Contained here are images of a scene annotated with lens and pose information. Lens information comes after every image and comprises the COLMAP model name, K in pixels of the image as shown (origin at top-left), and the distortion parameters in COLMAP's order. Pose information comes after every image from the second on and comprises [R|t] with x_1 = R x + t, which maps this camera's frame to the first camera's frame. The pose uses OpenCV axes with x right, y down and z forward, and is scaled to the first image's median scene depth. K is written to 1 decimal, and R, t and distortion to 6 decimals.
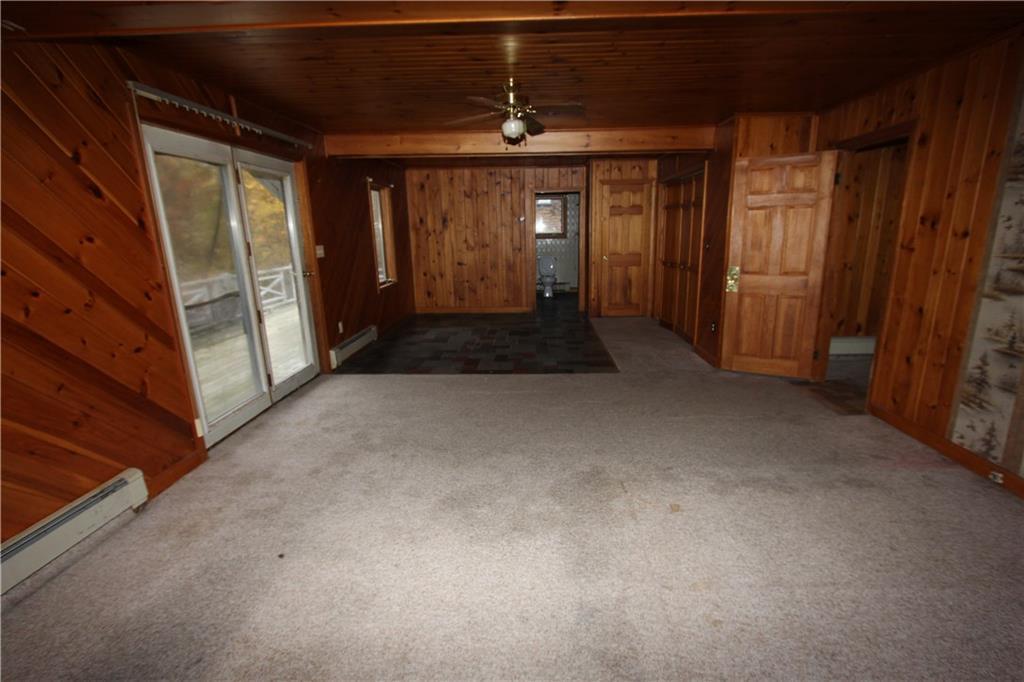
lens RADIAL K [[474.3, 0, 521.0], [0, 474.3, 343.1], [0, 0, 1]] dist [-0.001792, 0.000479]
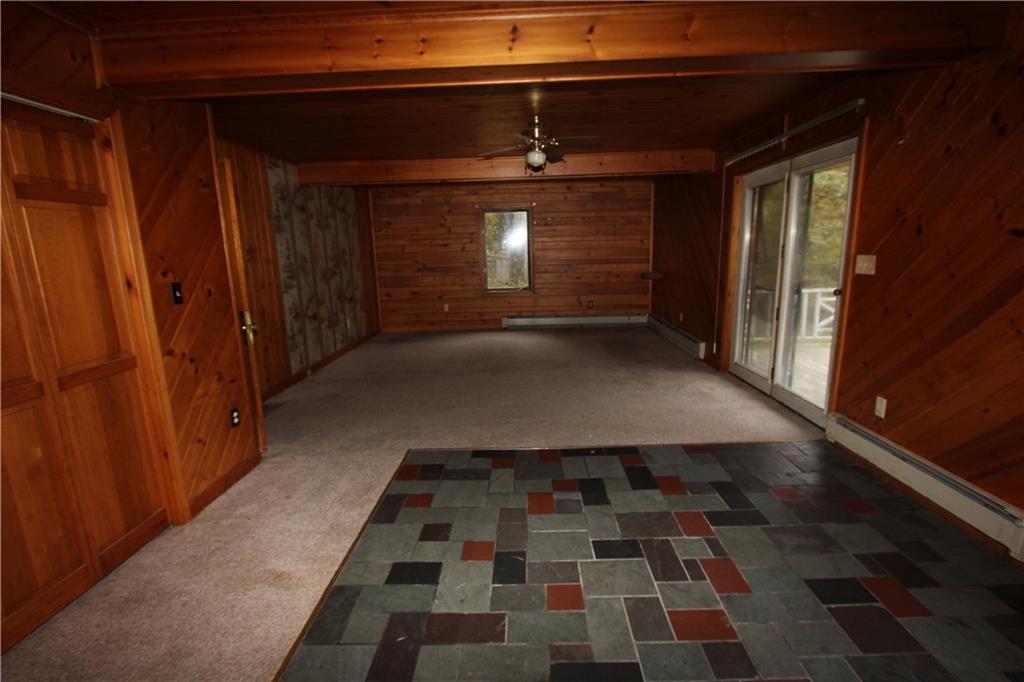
lens RADIAL K [[474.3, 0, 521.0], [0, 474.3, 343.1], [0, 0, 1]] dist [-0.001792, 0.000479]
pose [[-0.998722, 0.049638, -0.009467, 0.049599], [0.040953, 0.904810, 0.423841, -0.488332], [0.029604, 0.422912, -0.905687, 2.032902]]
